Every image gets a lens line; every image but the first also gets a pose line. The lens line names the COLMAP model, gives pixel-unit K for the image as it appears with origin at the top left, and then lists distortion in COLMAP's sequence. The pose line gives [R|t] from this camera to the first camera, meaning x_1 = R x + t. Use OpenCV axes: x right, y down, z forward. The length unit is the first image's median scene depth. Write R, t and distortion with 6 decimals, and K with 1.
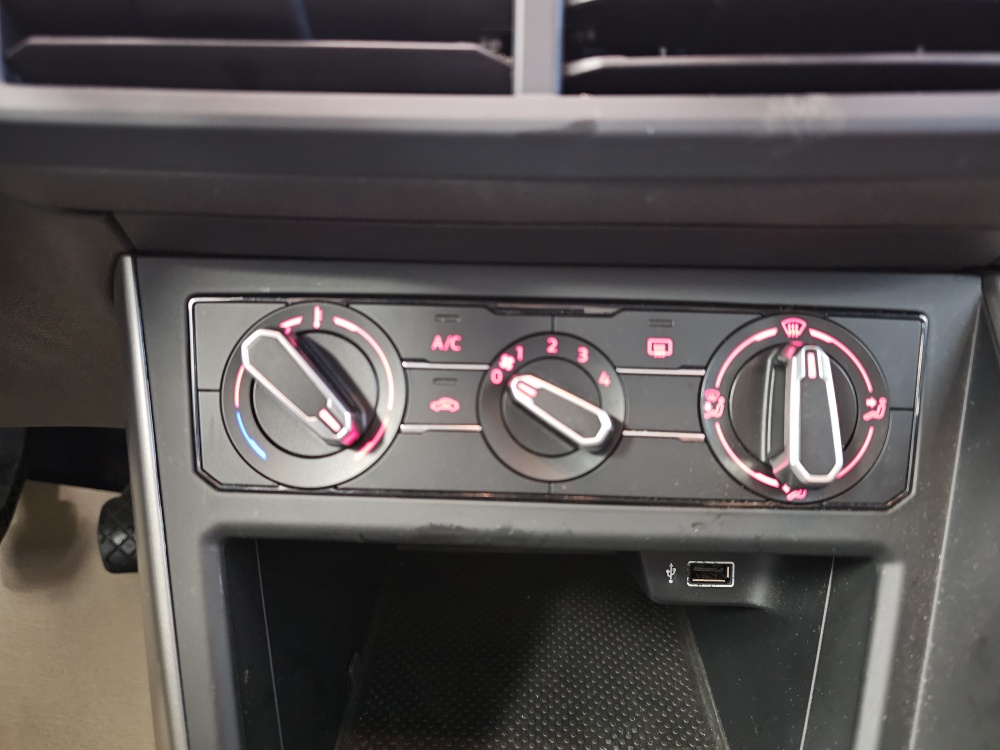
lens RADIAL K [[666.0, 0, 496.1], [0, 666.0, 375.6], [0, 0, 1]] dist [0.007079, -0.017306]
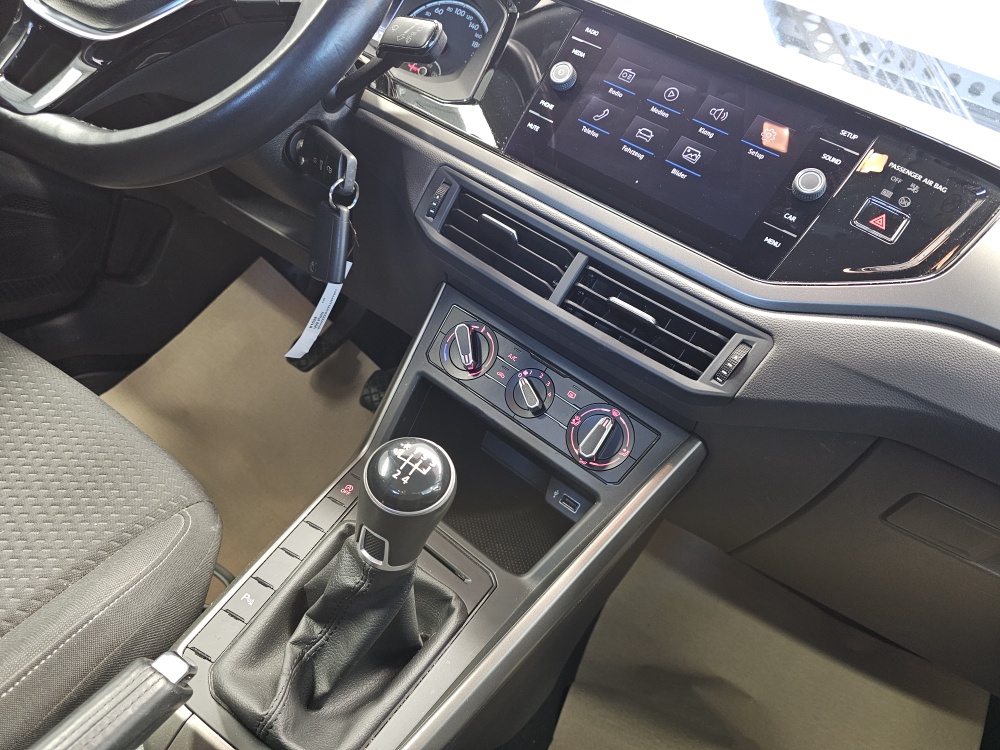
lens RADIAL K [[666.0, 0, 493.3], [0, 666.0, 393.9], [0, 0, 1]] dist [0.007079, -0.017306]
pose [[0.792696, 0.502998, -0.344420, 0.963449], [-0.518289, 0.853522, 0.053638, -0.024715], [0.320950, 0.135991, 0.937282, -1.788096]]
